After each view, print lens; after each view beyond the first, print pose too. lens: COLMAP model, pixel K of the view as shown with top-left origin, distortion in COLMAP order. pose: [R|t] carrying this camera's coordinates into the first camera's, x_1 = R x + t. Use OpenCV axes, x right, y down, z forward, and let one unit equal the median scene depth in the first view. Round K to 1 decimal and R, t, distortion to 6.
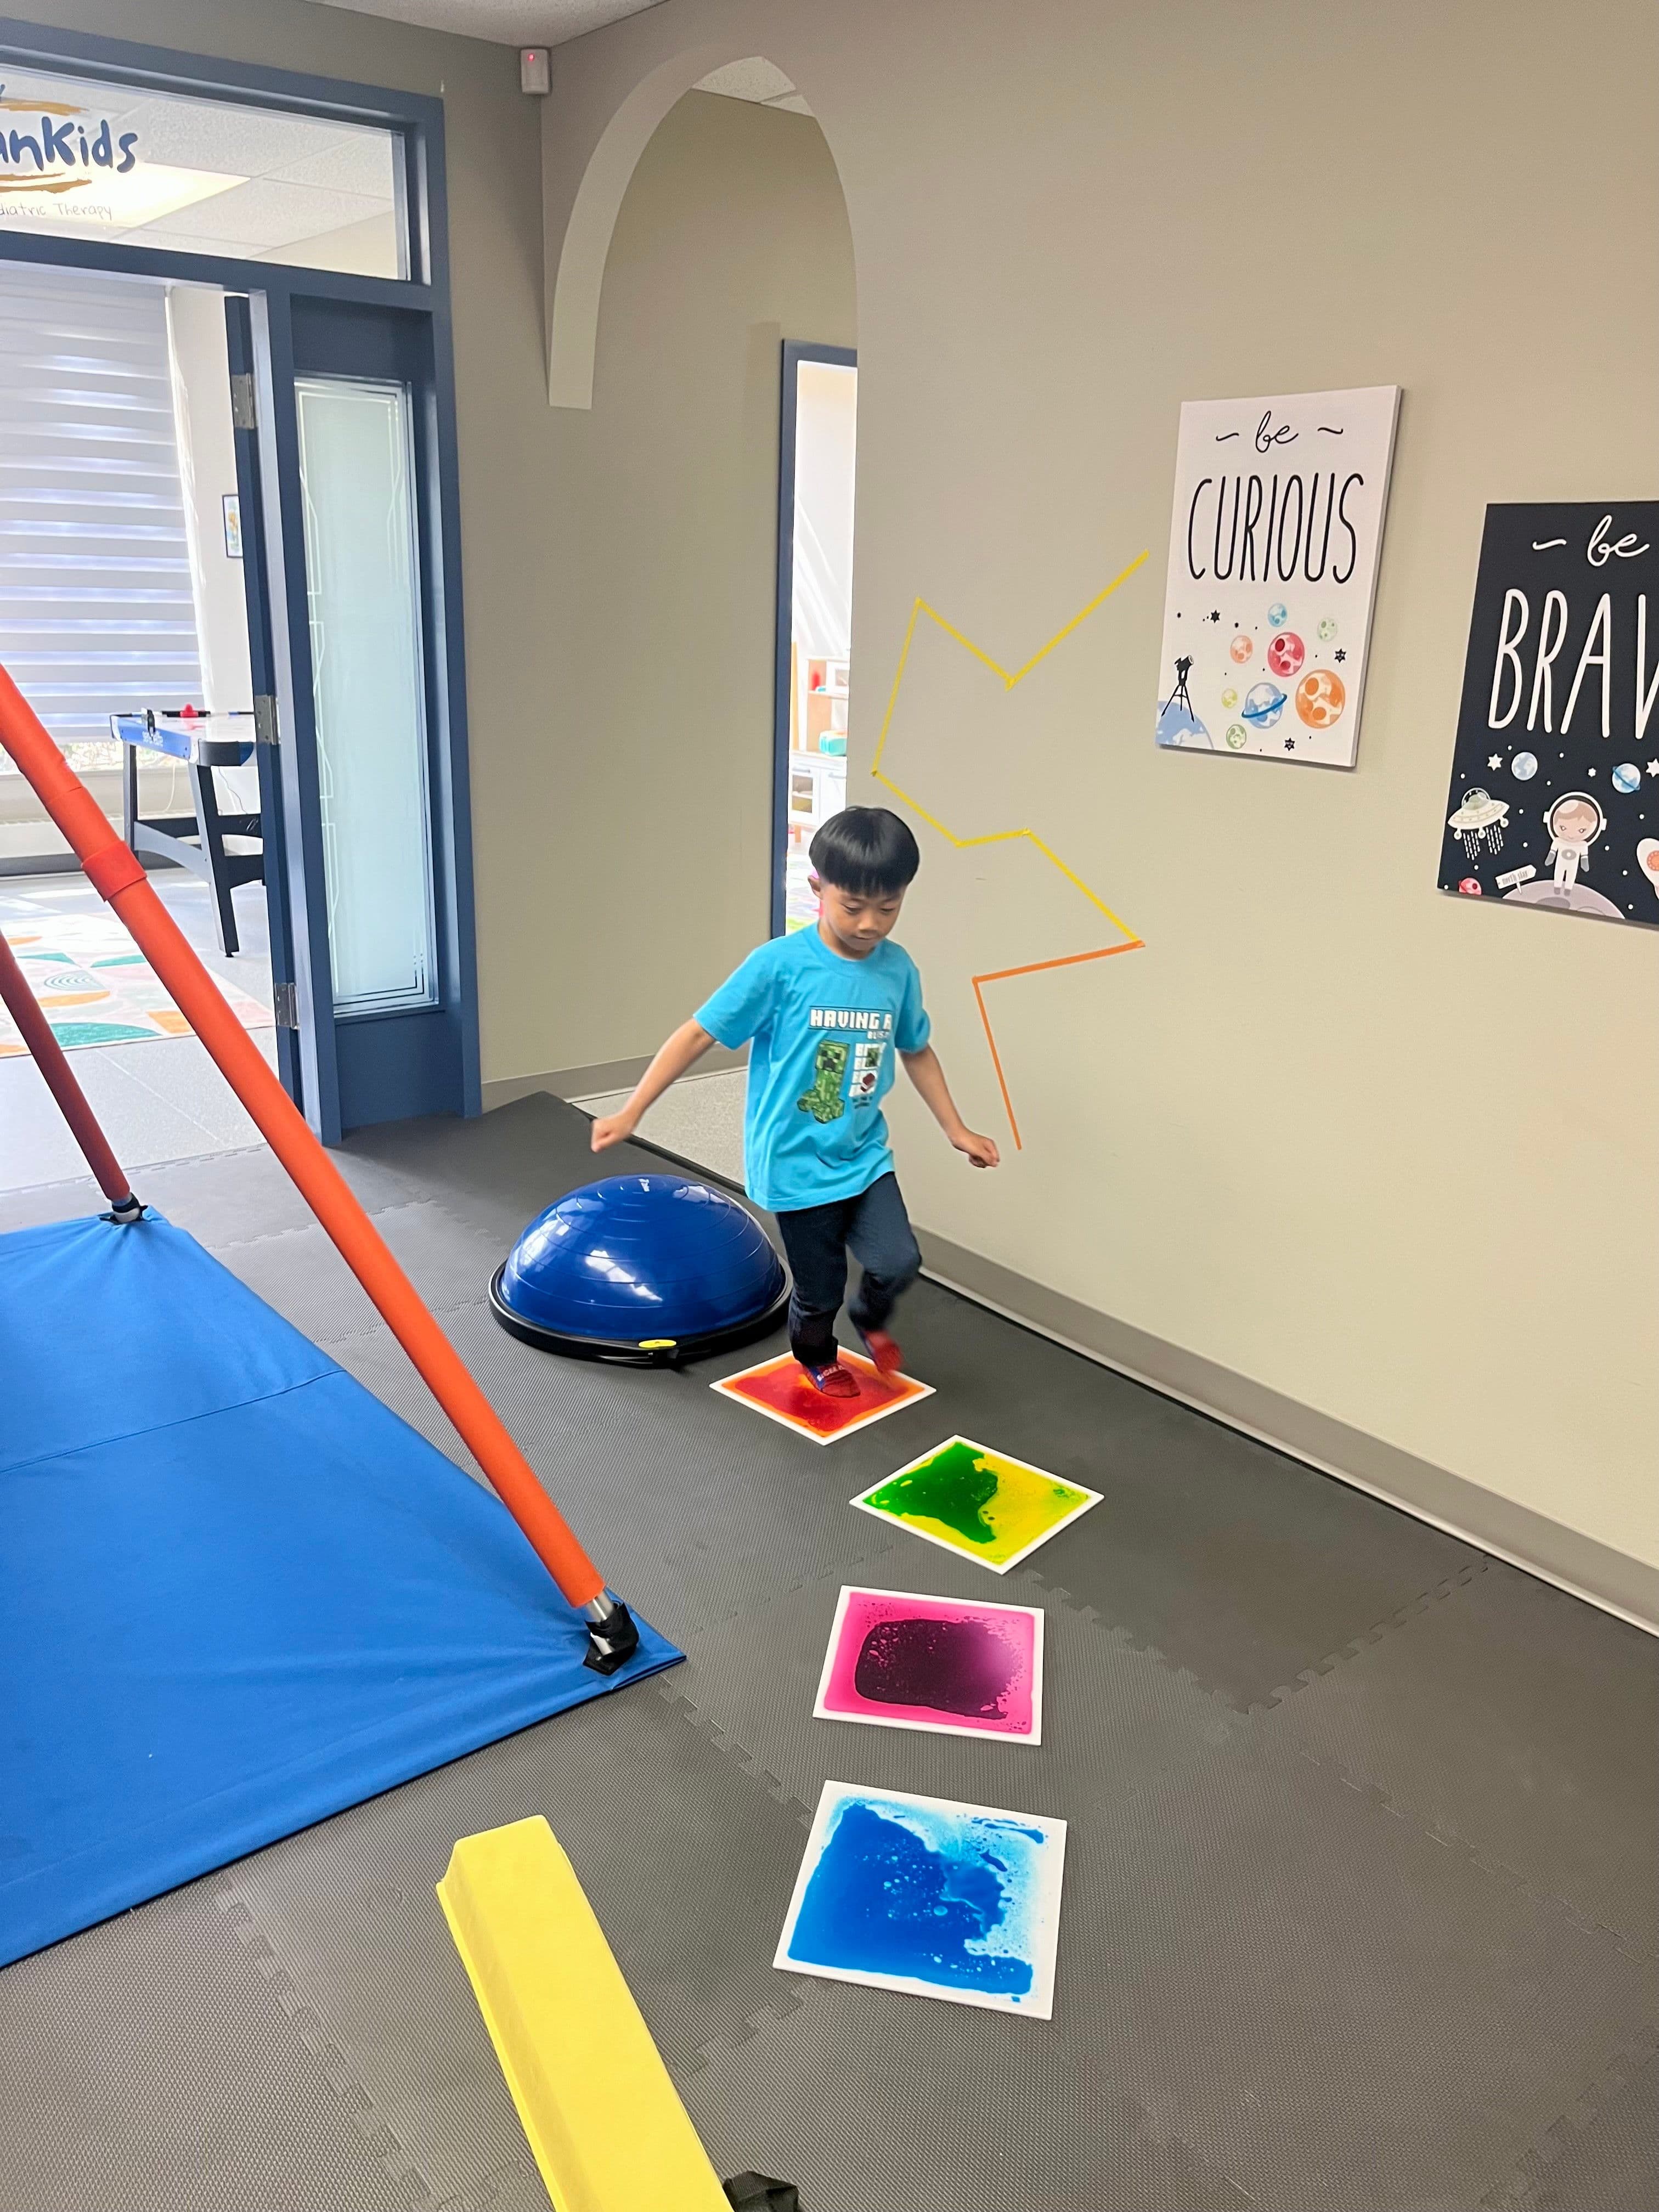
lens RADIAL K [[1651.4, 0, 834.2], [0, 1651.4, 1107.9], [0, 0, 1]] dist [0.022338, -0.049098]
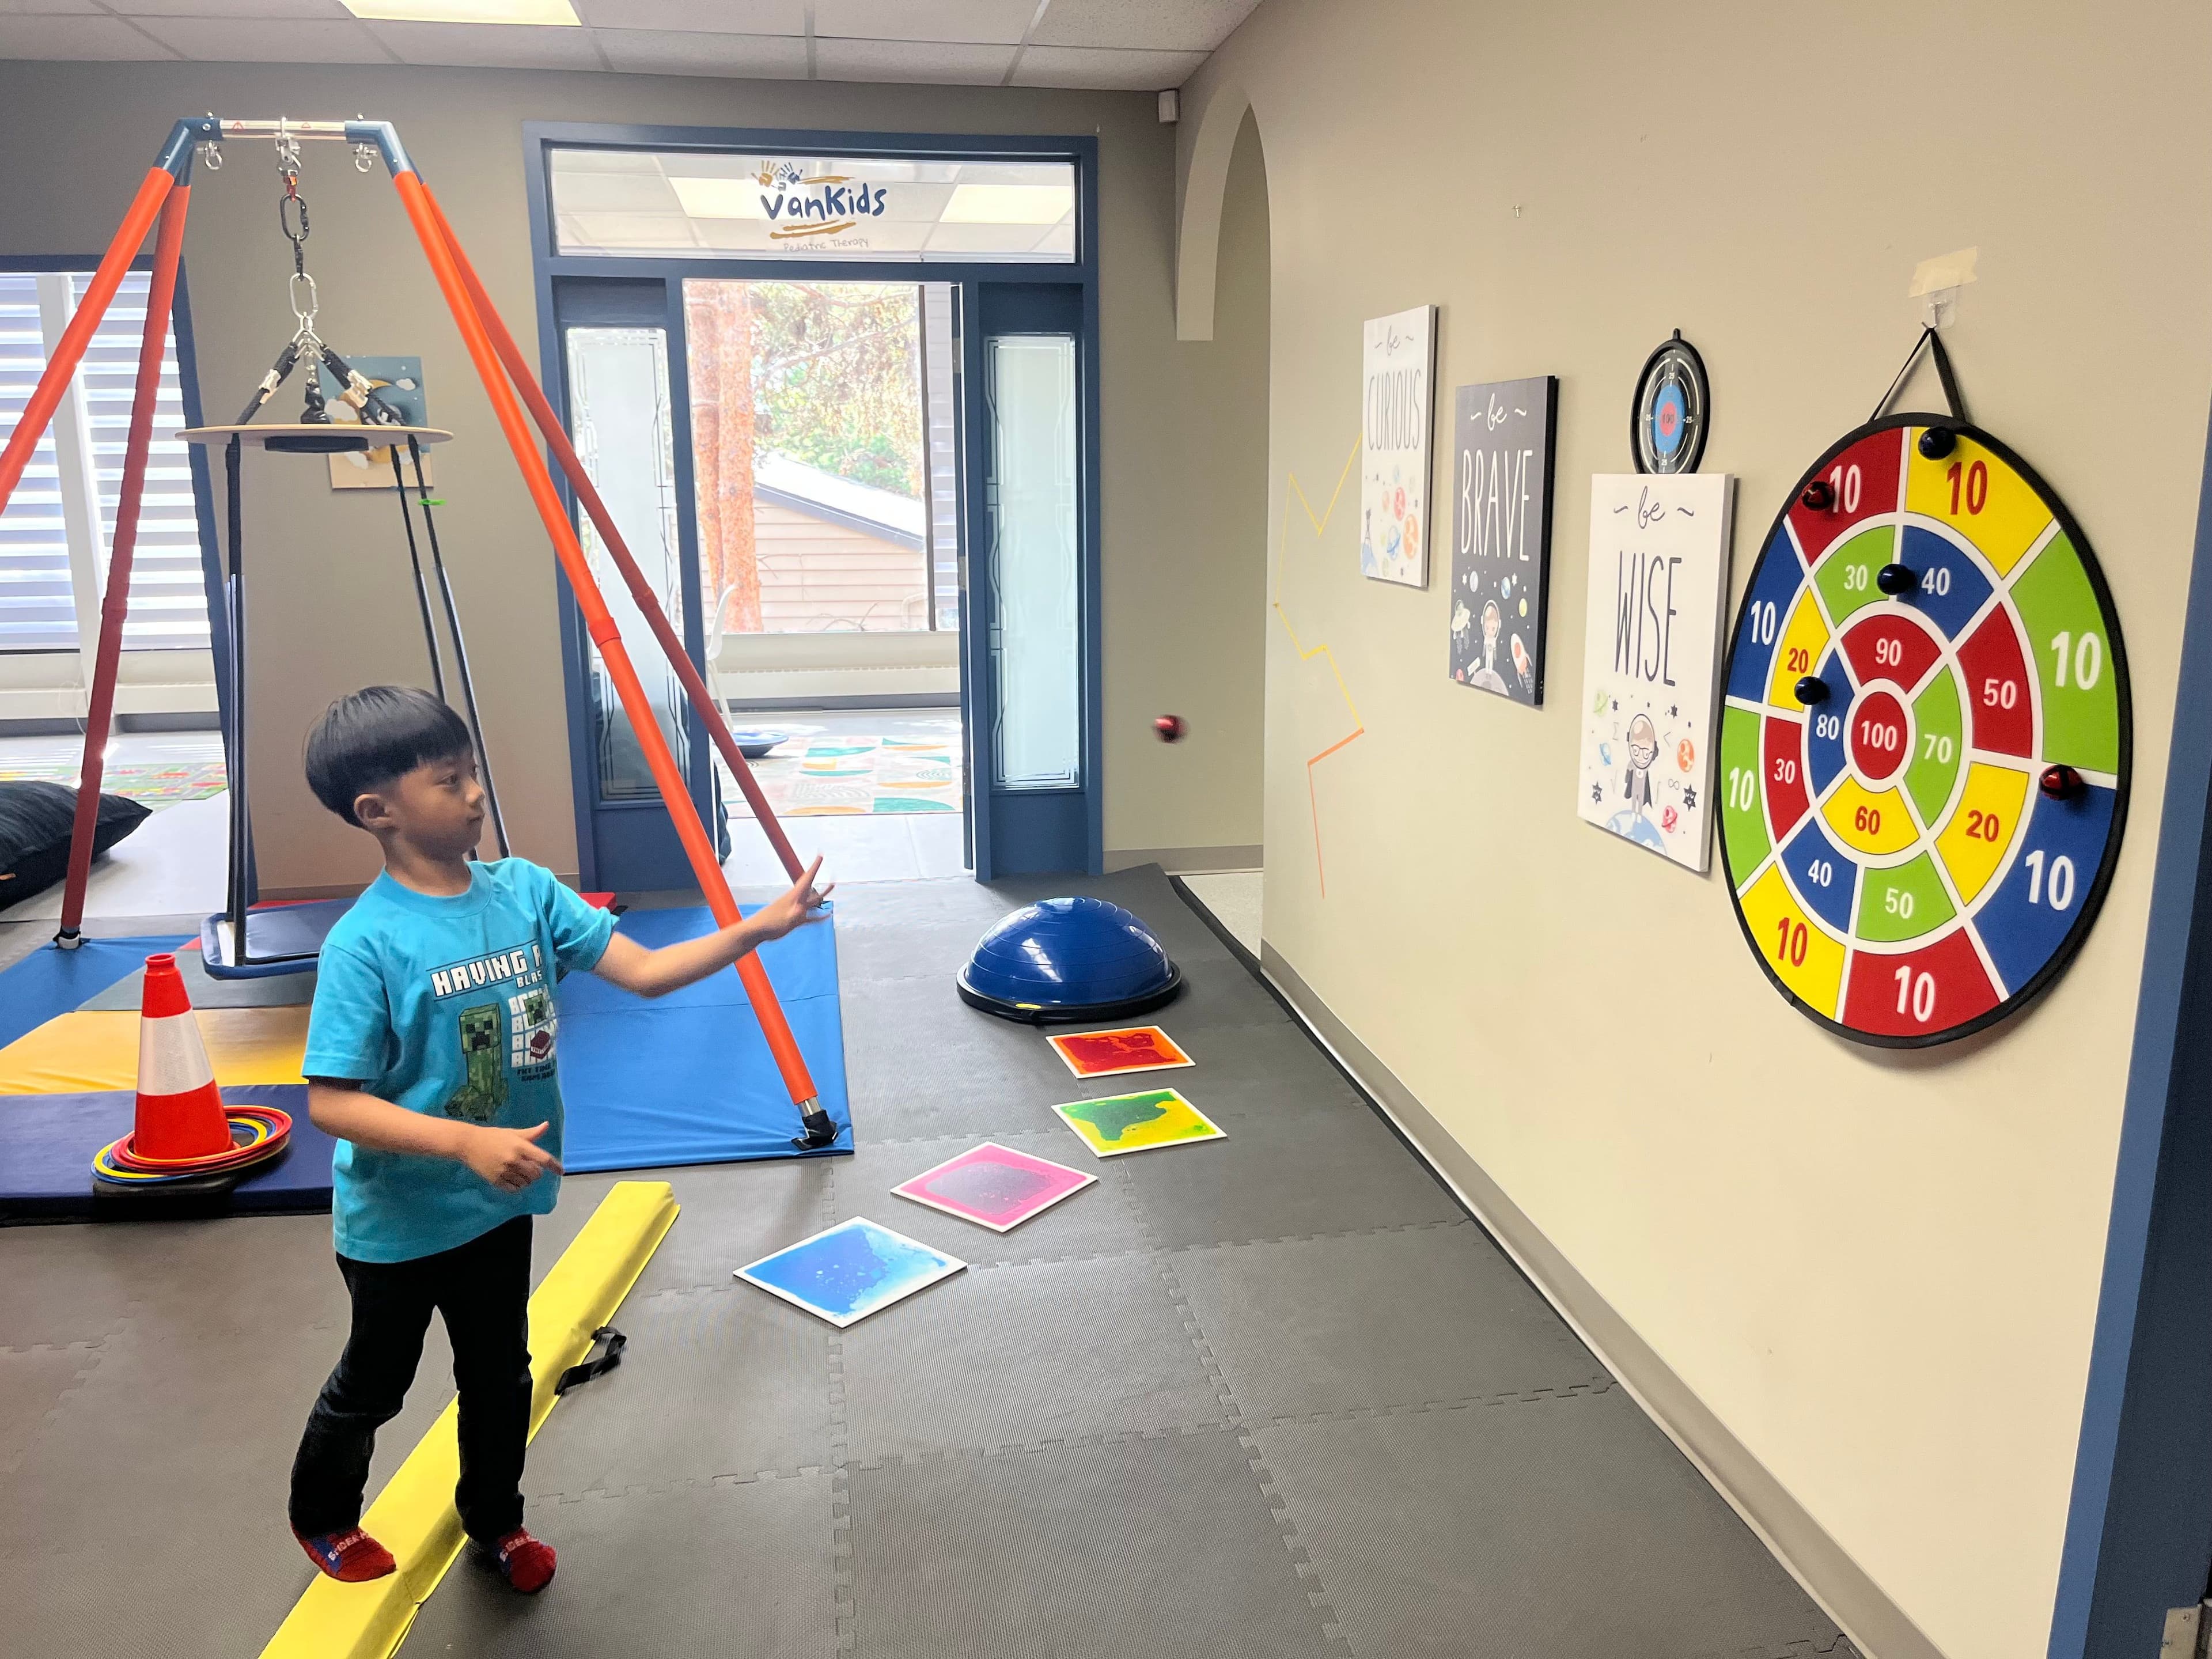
lens RADIAL K [[1651.4, 0, 1105.6], [0, 1651.4, 821.3], [0, 0, 1]] dist [0.022338, -0.049098]
pose [[0.872249, 0.073081, -0.483571, 0.551504], [-0.123165, 0.989728, -0.072584, 0.076073], [0.473299, 0.122870, 0.872291, -0.172537]]
